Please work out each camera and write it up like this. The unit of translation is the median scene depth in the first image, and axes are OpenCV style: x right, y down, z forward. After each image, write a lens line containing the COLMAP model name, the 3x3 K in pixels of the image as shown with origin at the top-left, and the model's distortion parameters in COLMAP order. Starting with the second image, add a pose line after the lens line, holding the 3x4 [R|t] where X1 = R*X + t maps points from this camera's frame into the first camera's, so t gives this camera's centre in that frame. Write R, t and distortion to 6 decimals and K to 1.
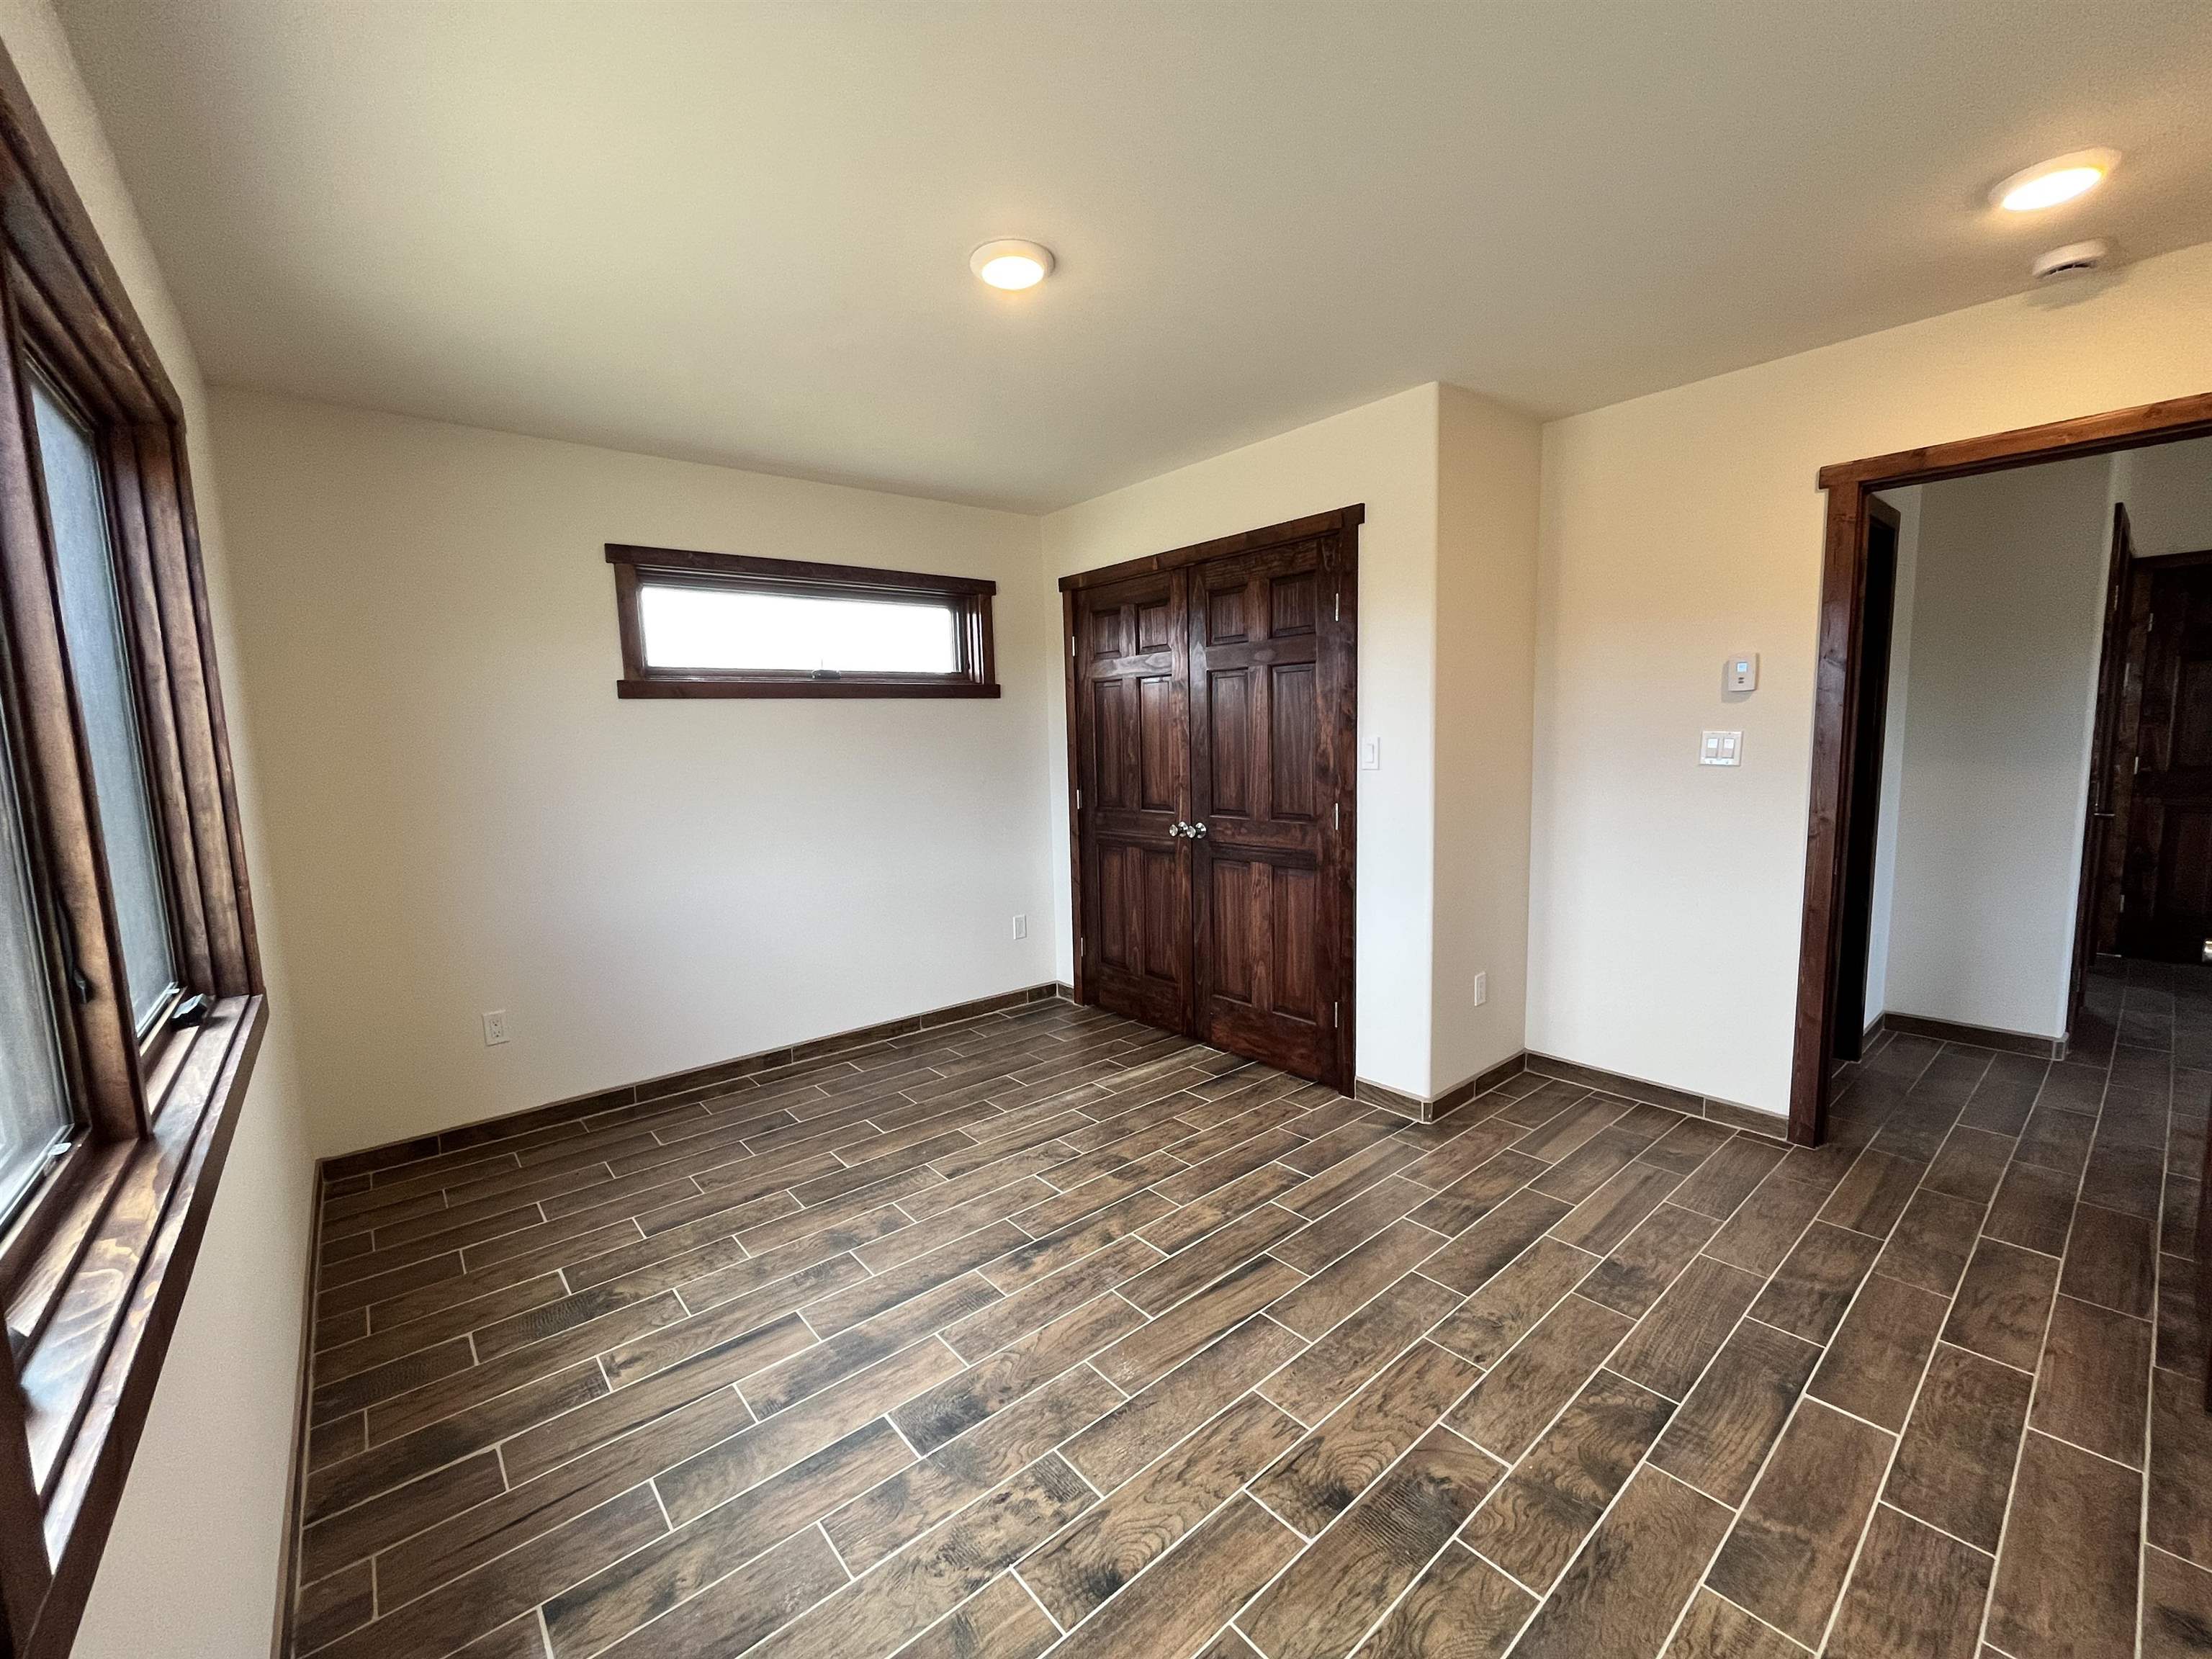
lens RADIAL K [[896.2, 0, 1101.4], [0, 896.2, 832.7], [0, 0, 1]] dist [-0.000460, -0.000371]
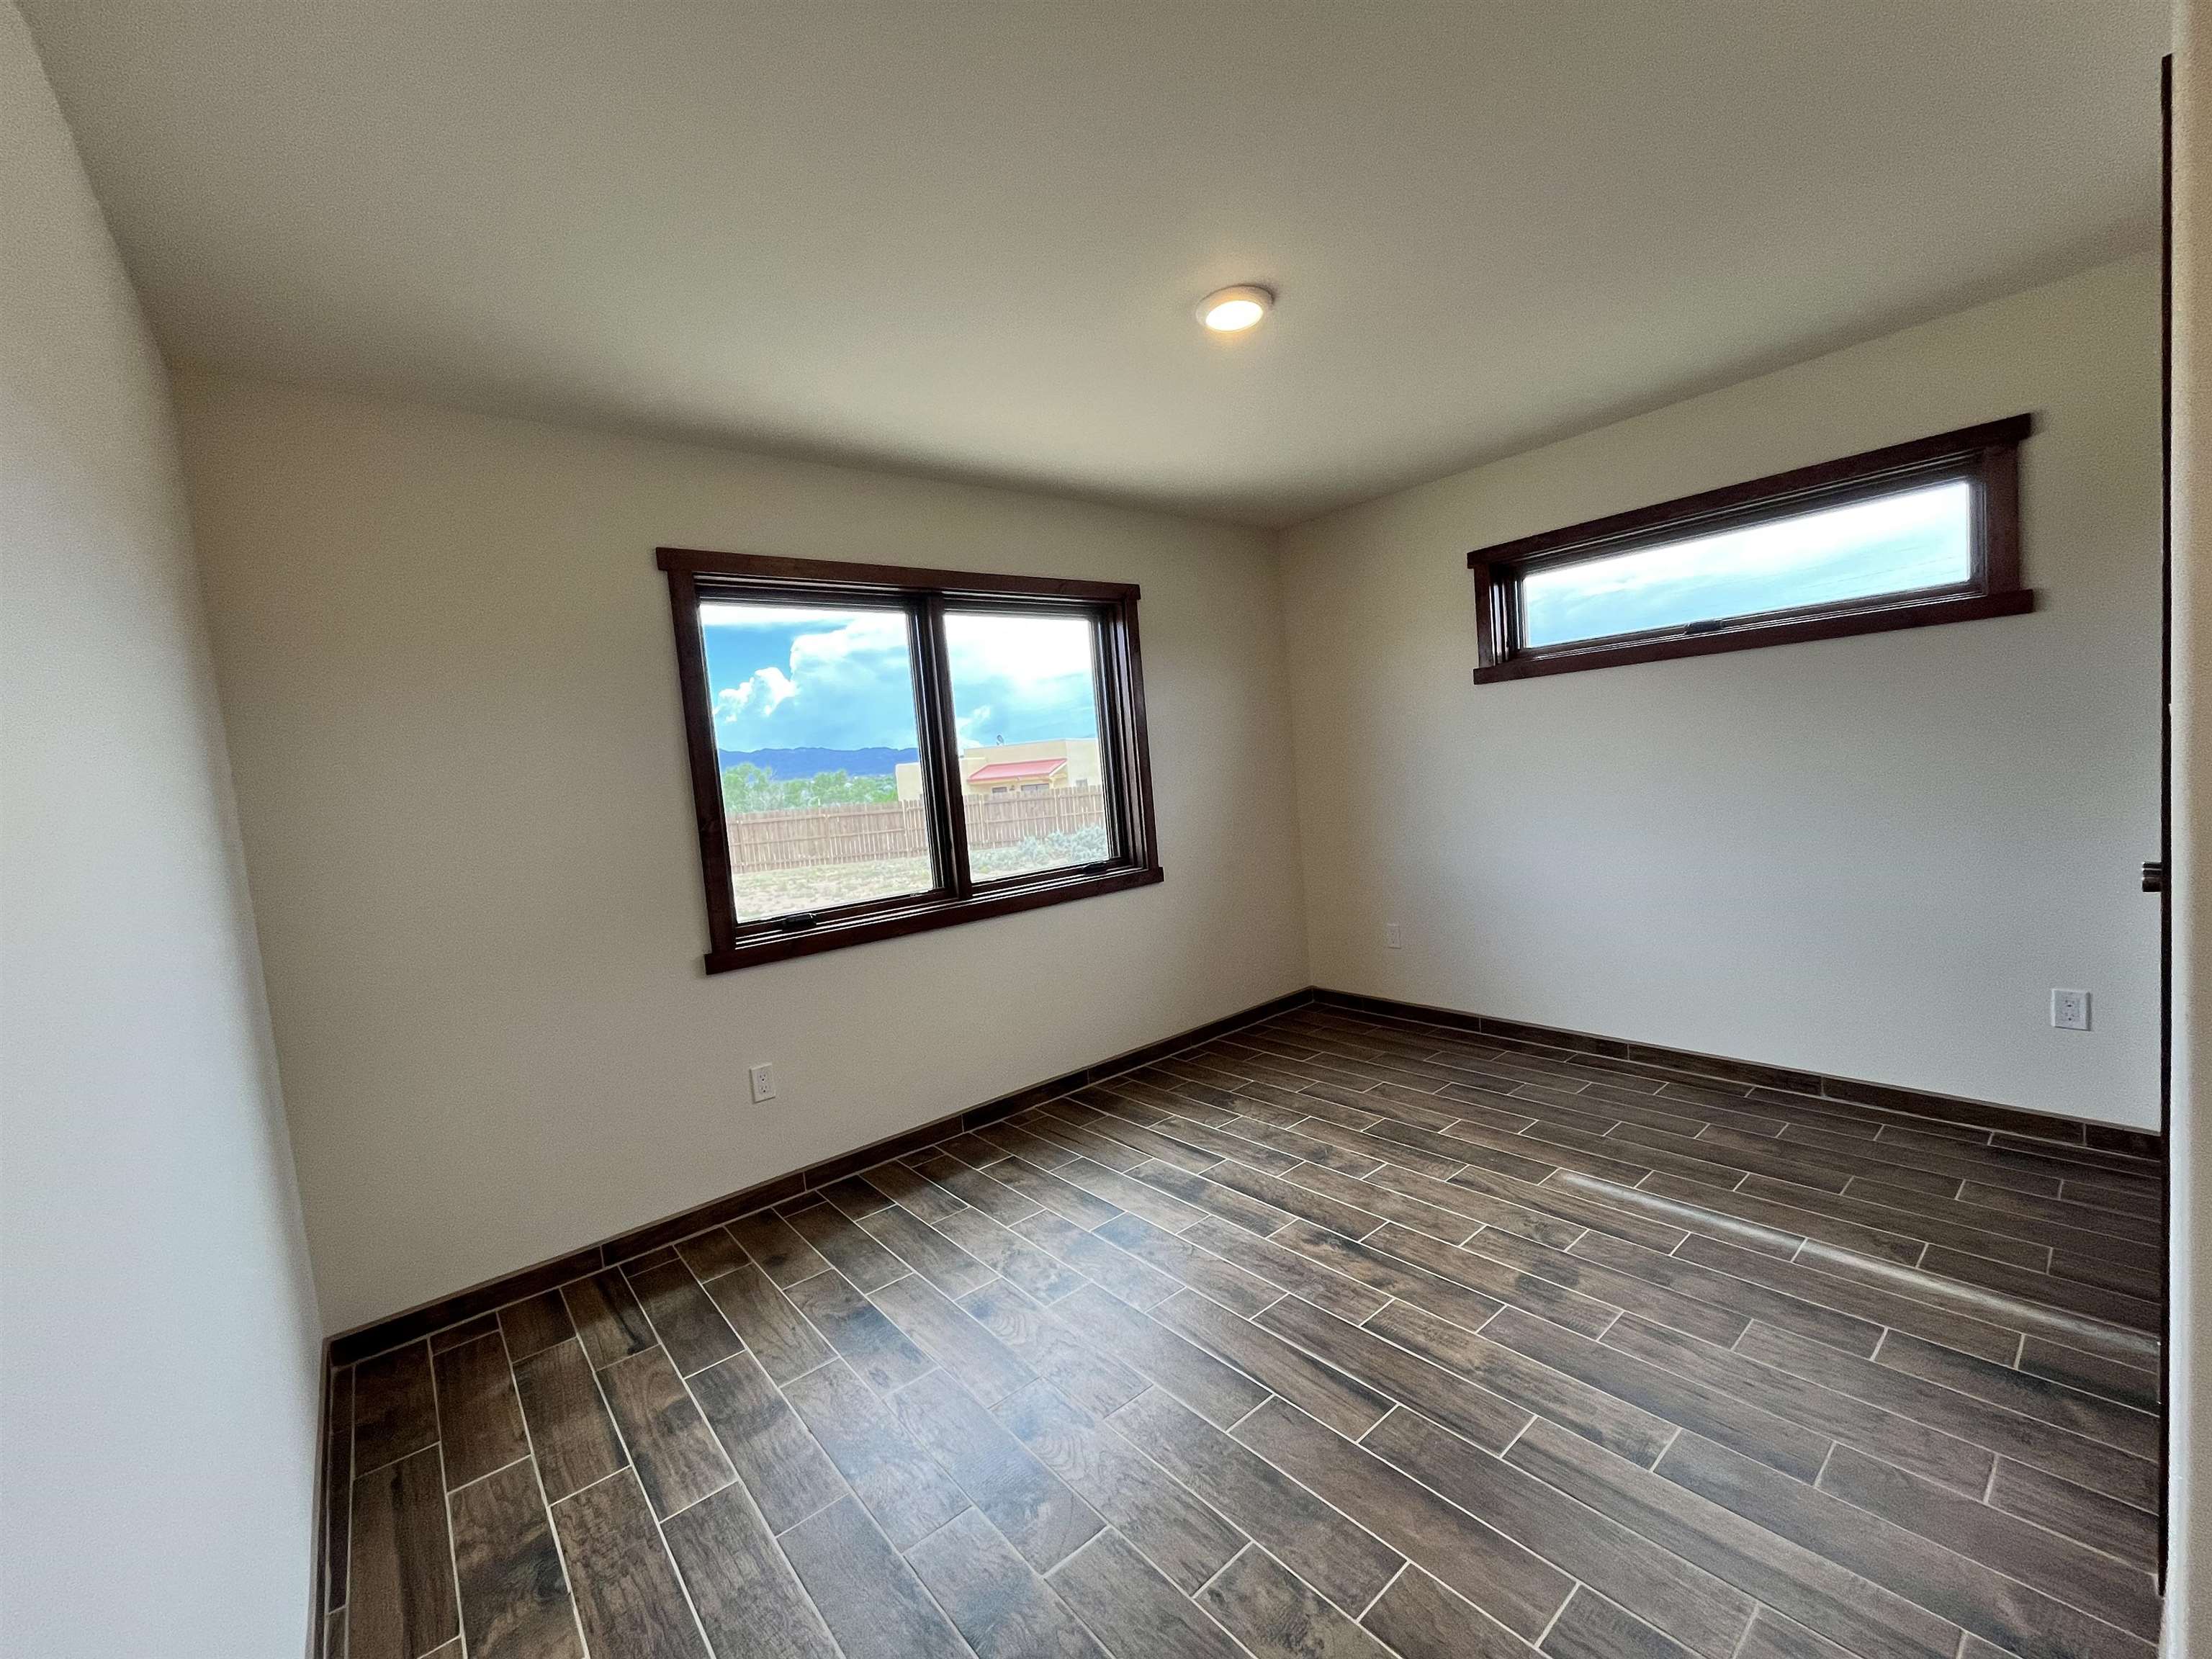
lens RADIAL K [[896.2, 0, 1101.4], [0, 896.2, 832.7], [0, 0, 1]] dist [-0.000460, -0.000371]
pose [[-0.000873, 0.104183, -0.994558, 0.777708], [-0.029017, 0.994137, 0.104164, -0.080430], [0.999579, 0.028950, 0.002155, 0.631081]]
